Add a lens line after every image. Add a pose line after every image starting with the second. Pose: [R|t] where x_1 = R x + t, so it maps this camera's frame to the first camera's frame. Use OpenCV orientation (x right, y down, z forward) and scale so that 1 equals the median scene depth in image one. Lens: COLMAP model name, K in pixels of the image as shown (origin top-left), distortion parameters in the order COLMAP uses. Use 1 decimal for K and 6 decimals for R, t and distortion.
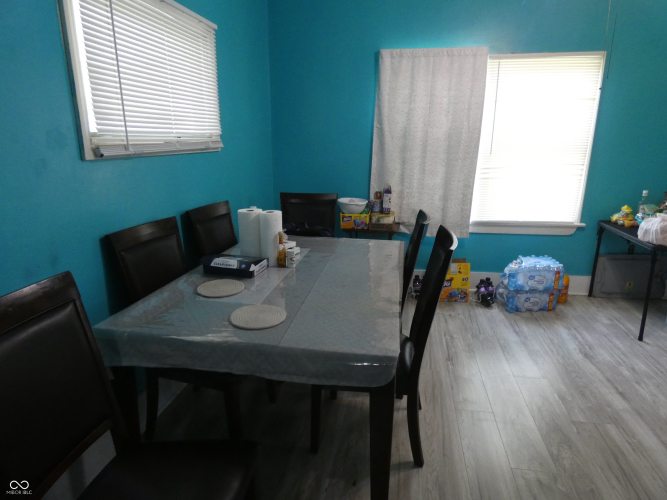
lens RADIAL K [[408.1, 0, 337.0], [0, 408.1, 250.1], [0, 0, 1]] dist [-0.002468, -0.004953]
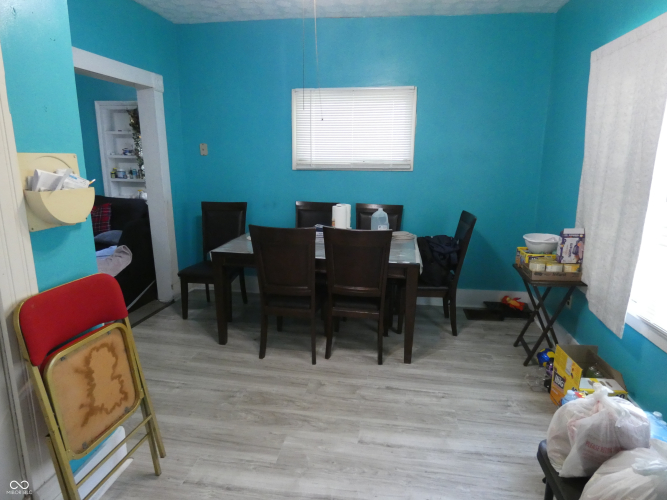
lens RADIAL K [[408.1, 0, 334.8], [0, 408.1, 247.3], [0, 0, 1]] dist [-0.002468, -0.004953]
pose [[-0.020013, 0.218716, -0.975583, 1.380436], [-0.271099, 0.938035, 0.215859, -0.267011], [0.962343, 0.268800, 0.040521, 0.880640]]
